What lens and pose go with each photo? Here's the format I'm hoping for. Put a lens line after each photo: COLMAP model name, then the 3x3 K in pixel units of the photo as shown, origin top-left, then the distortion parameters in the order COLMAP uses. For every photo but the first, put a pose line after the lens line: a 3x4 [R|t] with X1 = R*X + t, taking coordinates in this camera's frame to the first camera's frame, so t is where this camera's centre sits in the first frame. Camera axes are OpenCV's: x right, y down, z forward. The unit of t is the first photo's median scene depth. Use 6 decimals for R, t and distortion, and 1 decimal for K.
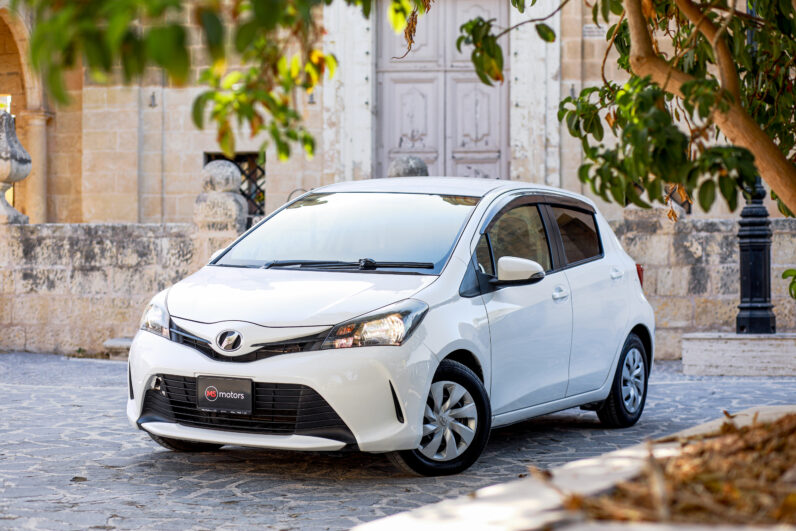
lens RADIAL K [[1895.4, 0, 398.0], [0, 1895.4, 265.5], [0, 0, 1]] dist [-0.082502, -1.156558]
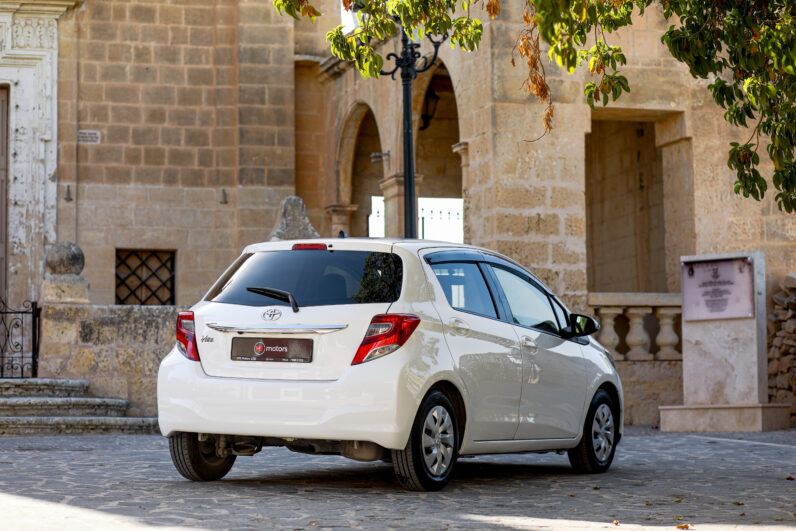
lens RADIAL K [[1895.4, 0, 398.0], [0, 1895.4, 265.5], [0, 0, 1]] dist [-0.082502, -1.156558]
pose [[0.877383, 0.027146, 0.479023, -0.248440], [0.005003, 0.997826, -0.065709, 0.018342], [-0.479765, 0.060049, 0.875340, -0.004513]]
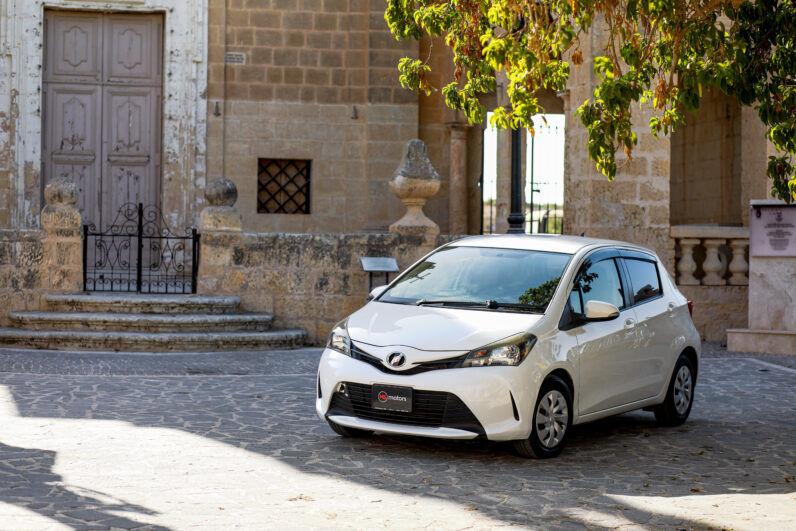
lens RADIAL K [[1895.4, 0, 398.0], [0, 1895.4, 265.5], [0, 0, 1]] dist [-0.082502, -1.156558]
pose [[0.905858, 0.005725, 0.423542, -0.305883], [-0.017921, 0.999531, 0.024819, -0.025005], [-0.423201, -0.030072, 0.905536, -0.123571]]
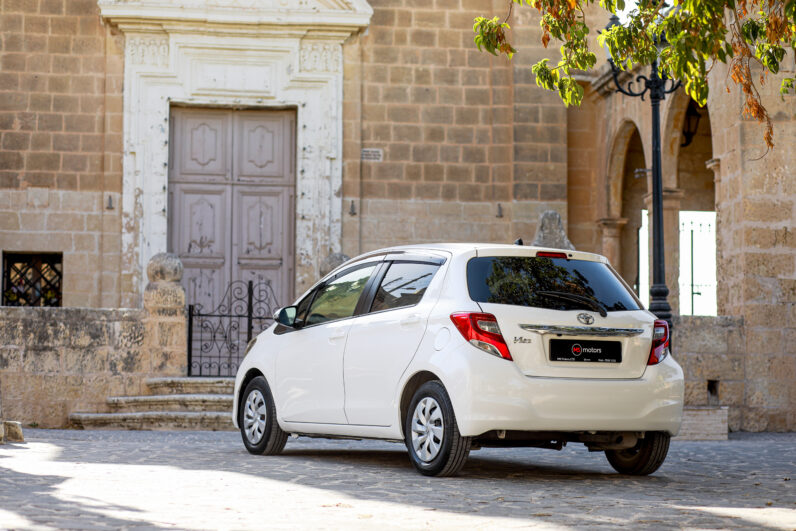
lens RADIAL K [[1895.4, 0, 398.0], [0, 1895.4, 265.5], [0, 0, 1]] dist [-0.082502, -1.156558]
pose [[0.945144, 0.031948, 0.325087, -0.245284], [-0.008948, 0.997364, -0.072001, 0.022807], [-0.326530, 0.065142, 0.942939, -0.063402]]
